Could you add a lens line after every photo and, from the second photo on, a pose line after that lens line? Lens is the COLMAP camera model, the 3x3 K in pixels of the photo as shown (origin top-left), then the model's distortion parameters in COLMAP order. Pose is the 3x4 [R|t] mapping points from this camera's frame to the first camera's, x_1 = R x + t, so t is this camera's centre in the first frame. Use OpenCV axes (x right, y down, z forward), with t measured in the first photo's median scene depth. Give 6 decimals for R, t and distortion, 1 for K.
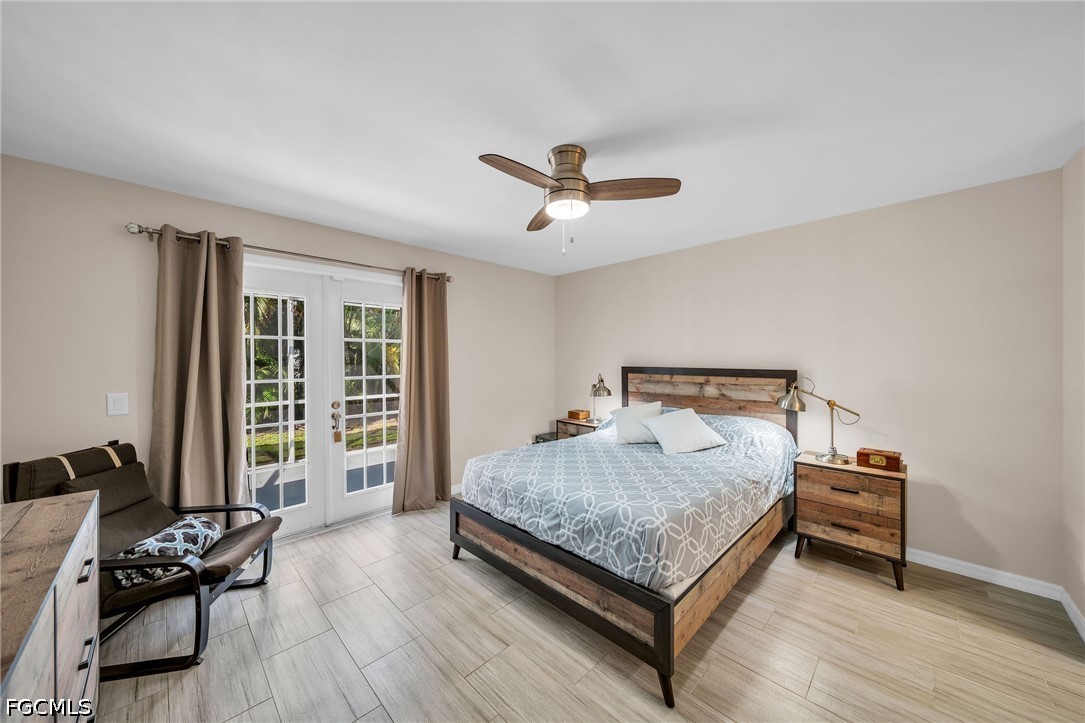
lens RADIAL K [[383.1, 0, 544.4], [0, 383.1, 357.9], [0, 0, 1]] dist [-0.001244, -0.000517]
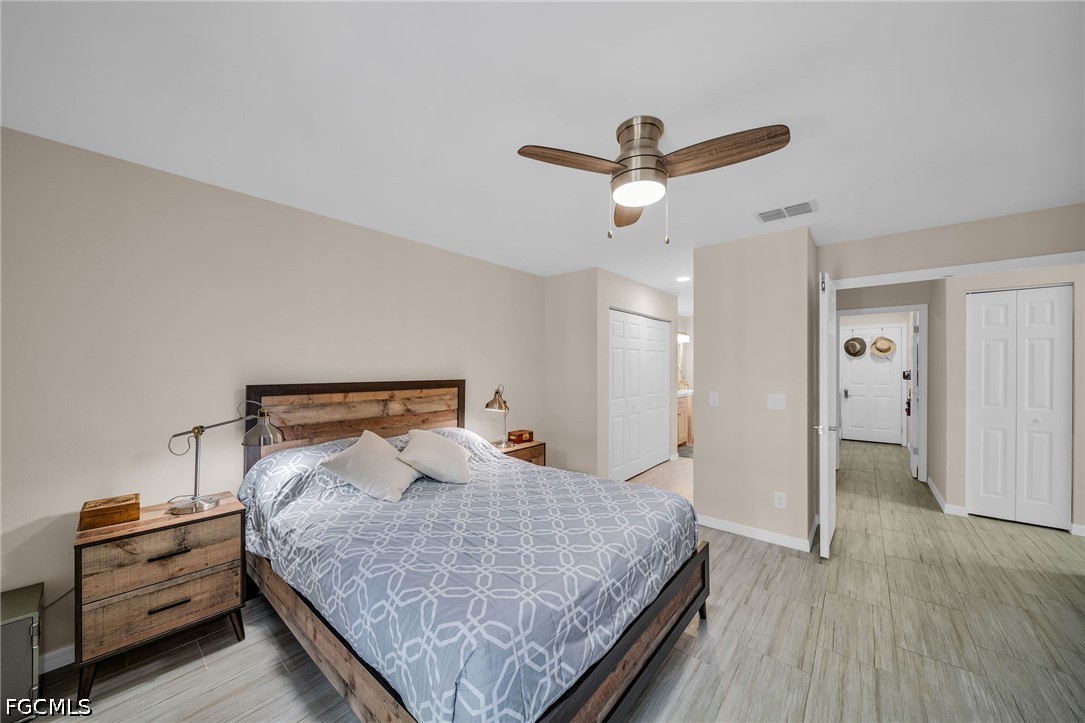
lens RADIAL K [[383.1, 0, 540.2], [0, 383.1, 368.9], [0, 0, 1]] dist [-0.001244, -0.000517]
pose [[-0.081188, -0.001251, 0.996698, -0.444011], [0.001576, 0.999998, 0.001384, -0.001088], [-0.996698, 0.001683, -0.081186, 0.747709]]
